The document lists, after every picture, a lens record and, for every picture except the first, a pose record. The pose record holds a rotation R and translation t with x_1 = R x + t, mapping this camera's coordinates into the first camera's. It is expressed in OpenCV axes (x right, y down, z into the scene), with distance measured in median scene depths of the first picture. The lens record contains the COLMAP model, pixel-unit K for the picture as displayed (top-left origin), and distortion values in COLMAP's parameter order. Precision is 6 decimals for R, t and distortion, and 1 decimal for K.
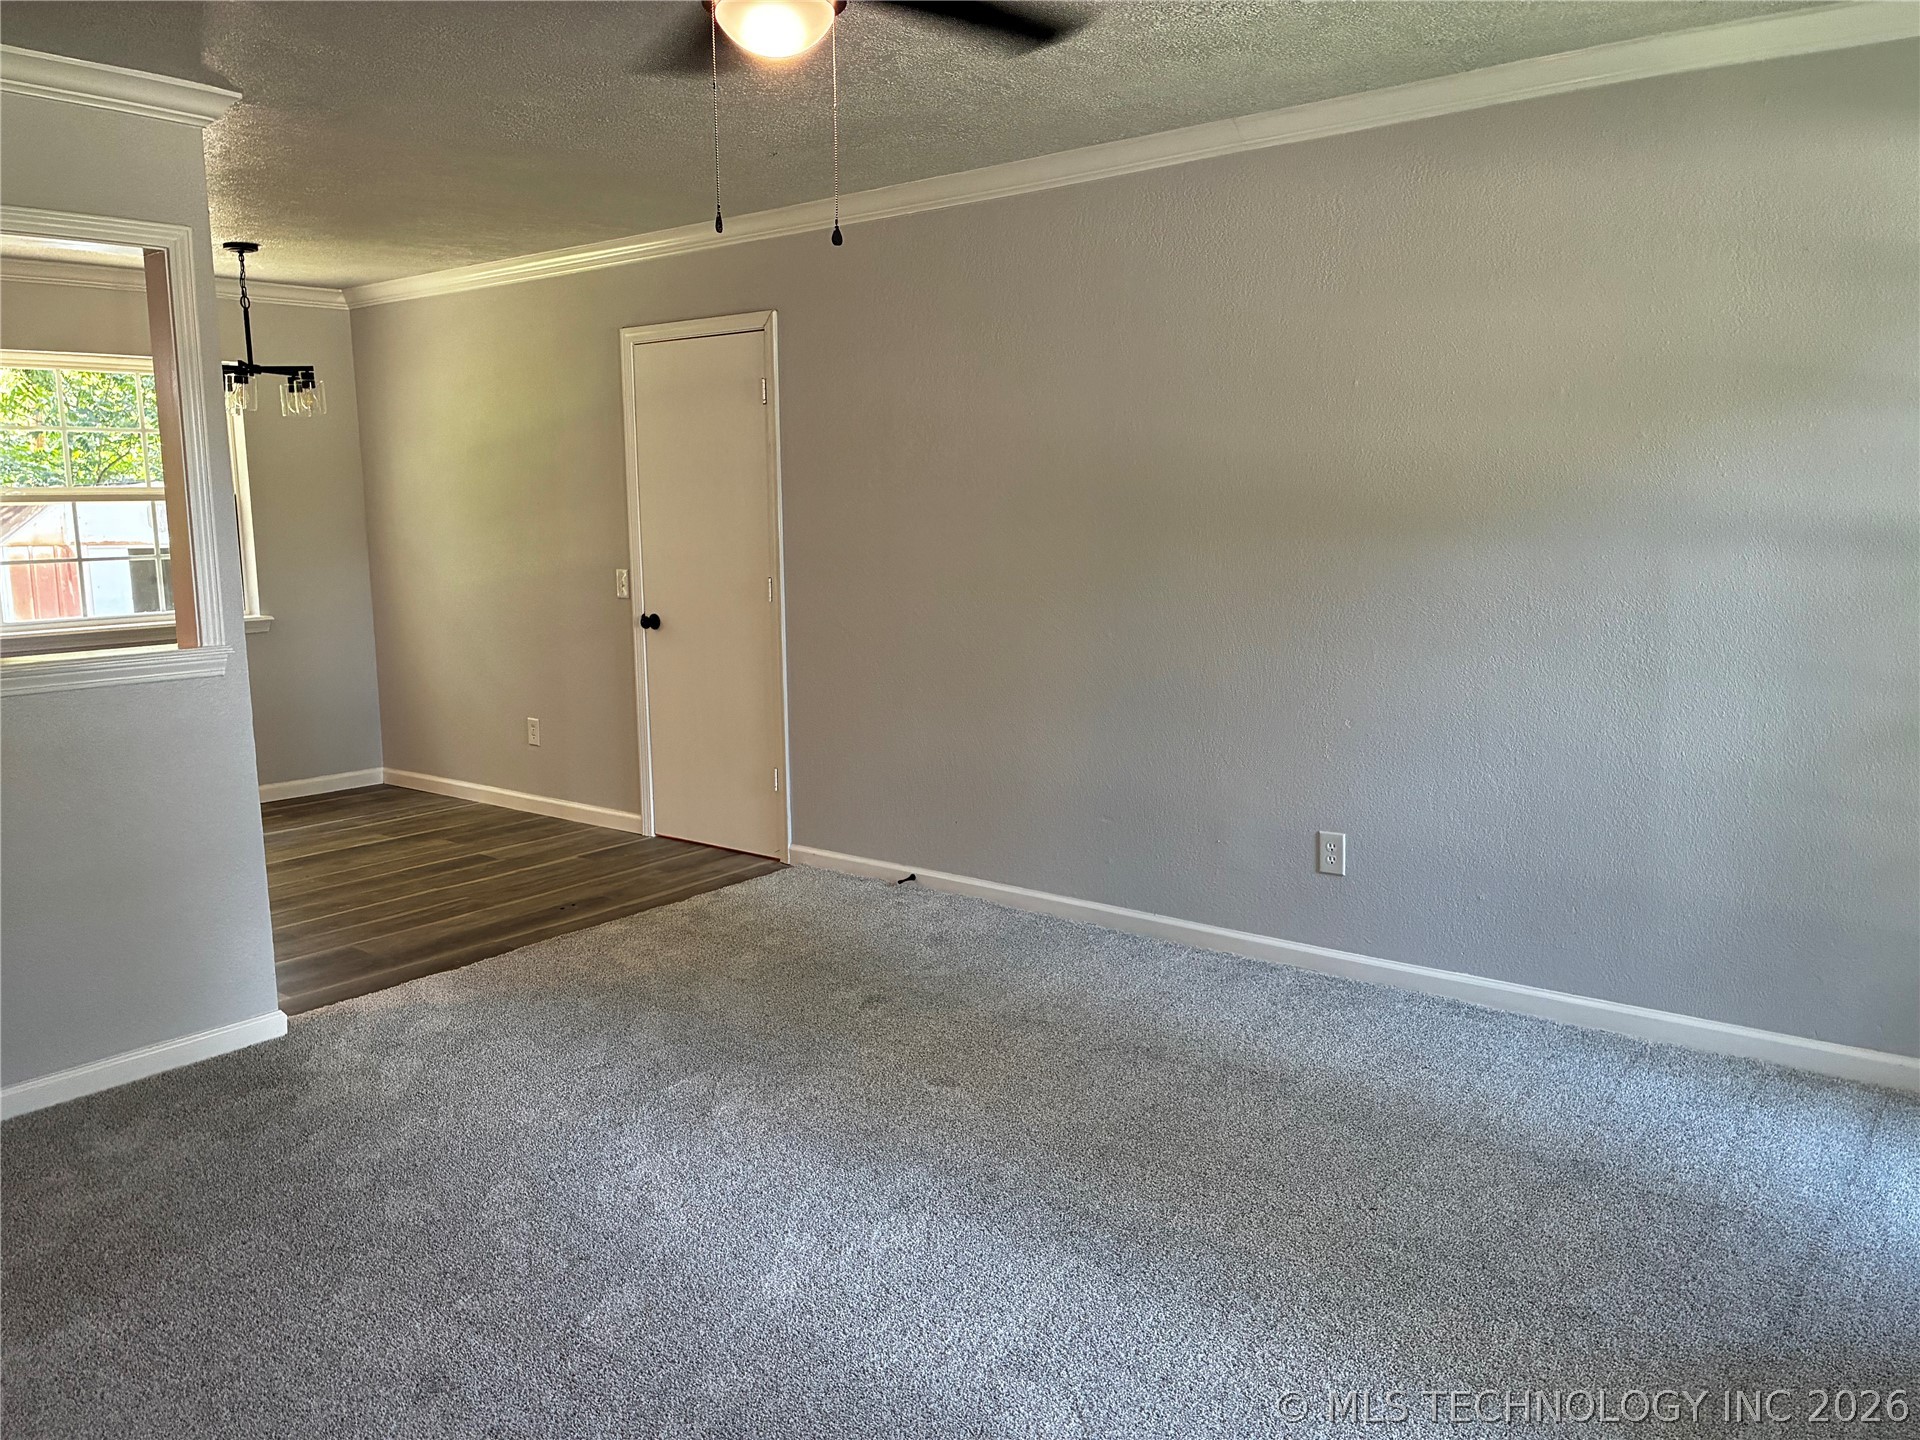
lens RADIAL K [[1462.1, 0, 958.0], [0, 1462.1, 716.4], [0, 0, 1]] dist [0.056114, -0.070702]
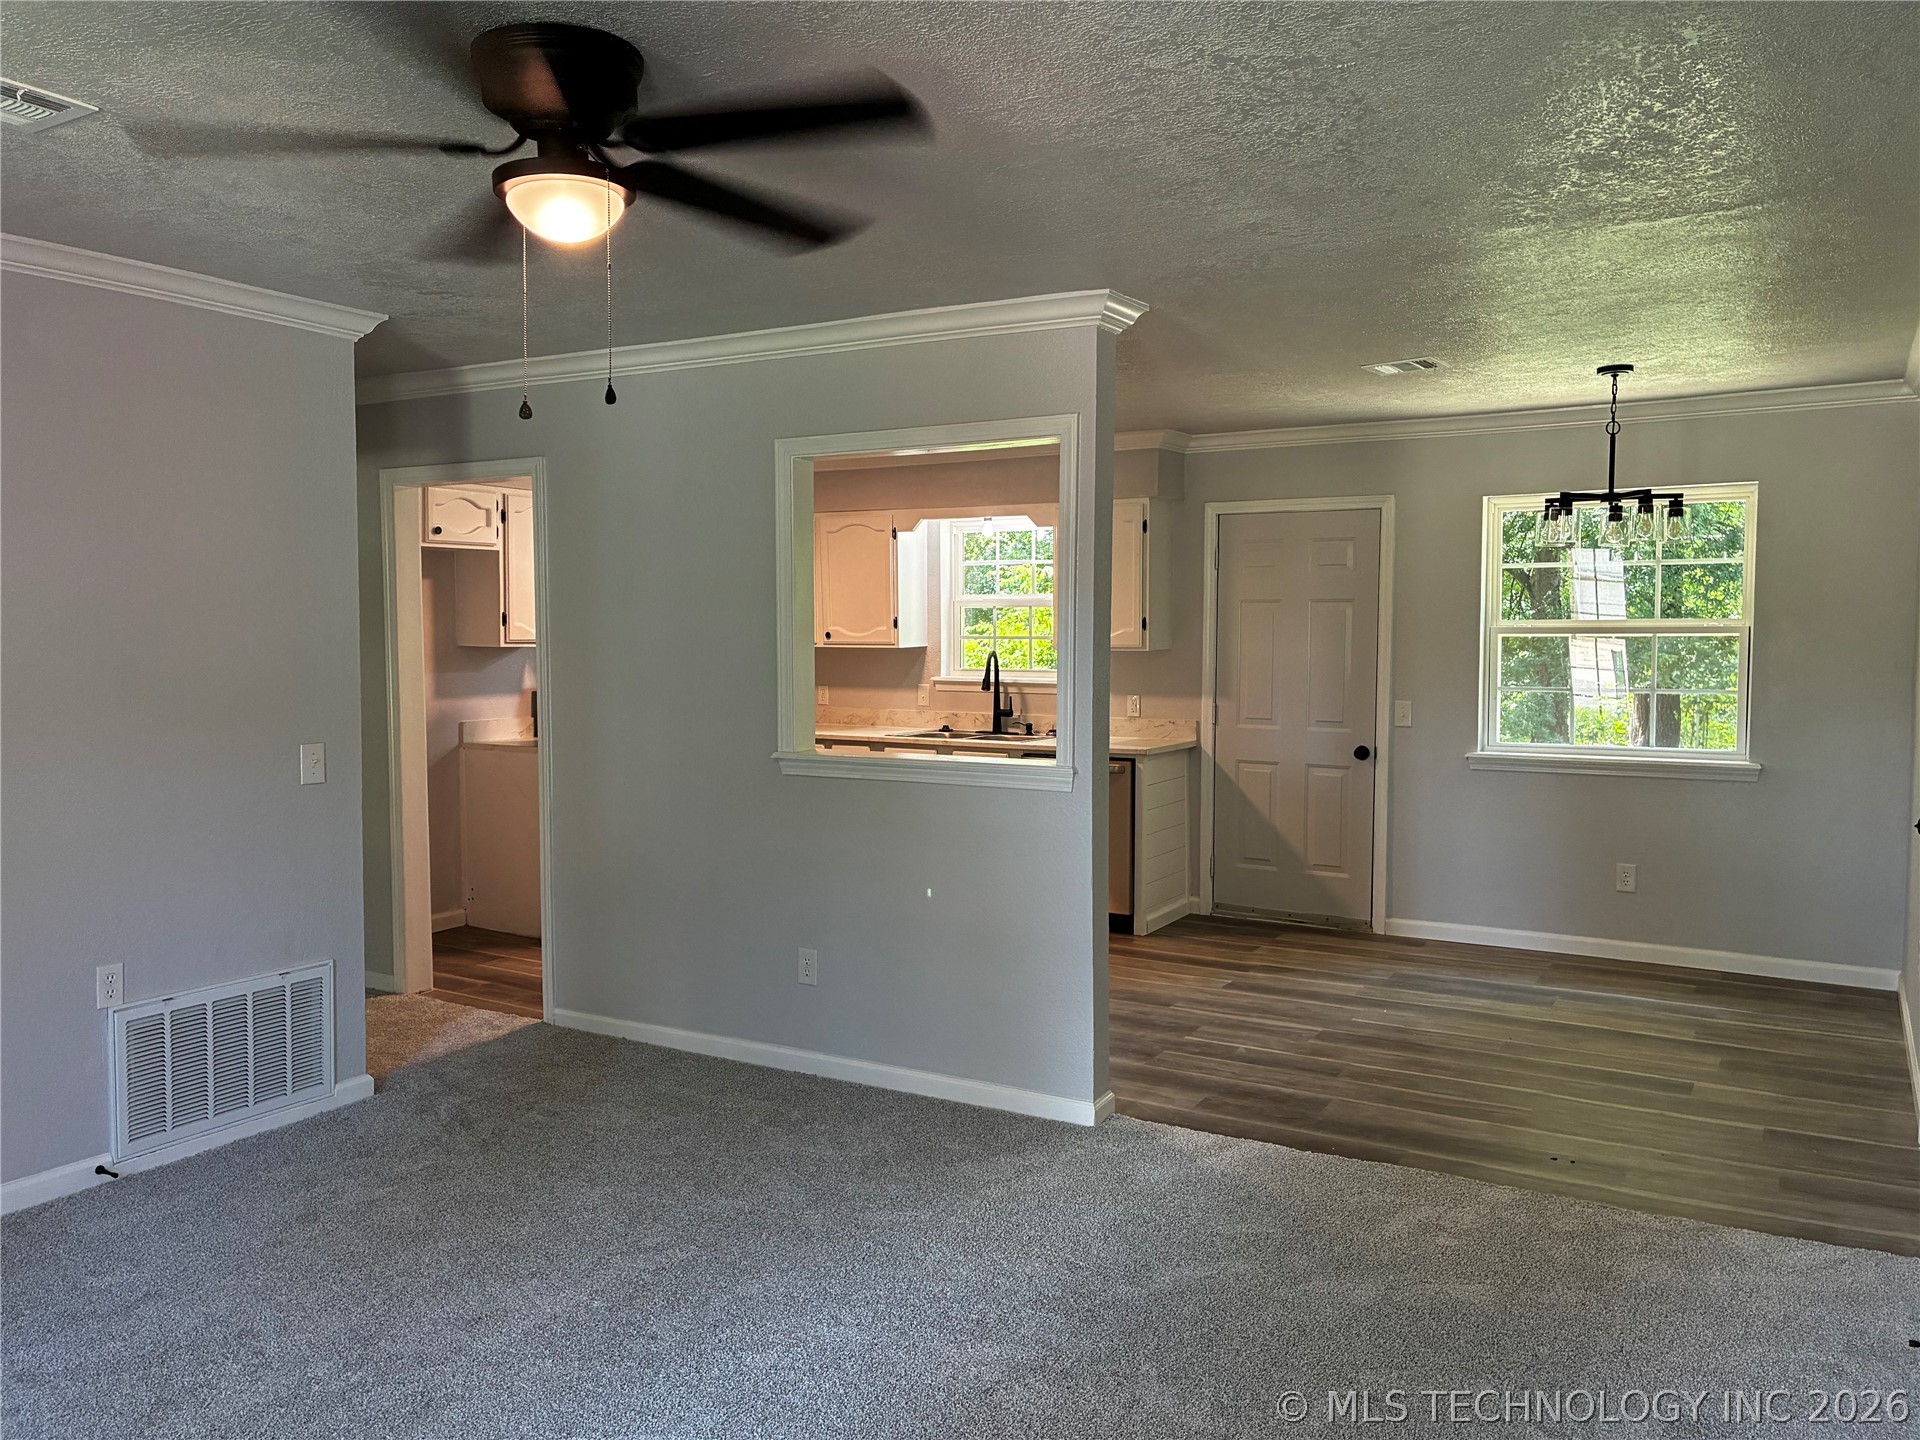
lens RADIAL K [[1462.1, 0, 950.4], [0, 1462.1, 720.2], [0, 0, 1]] dist [0.056114, -0.070702]
pose [[0.132513, 0.076303, -0.988240, 0.529673], [-0.146220, 0.987629, 0.056649, -0.116214], [0.980337, 0.136994, 0.142031, 0.633645]]
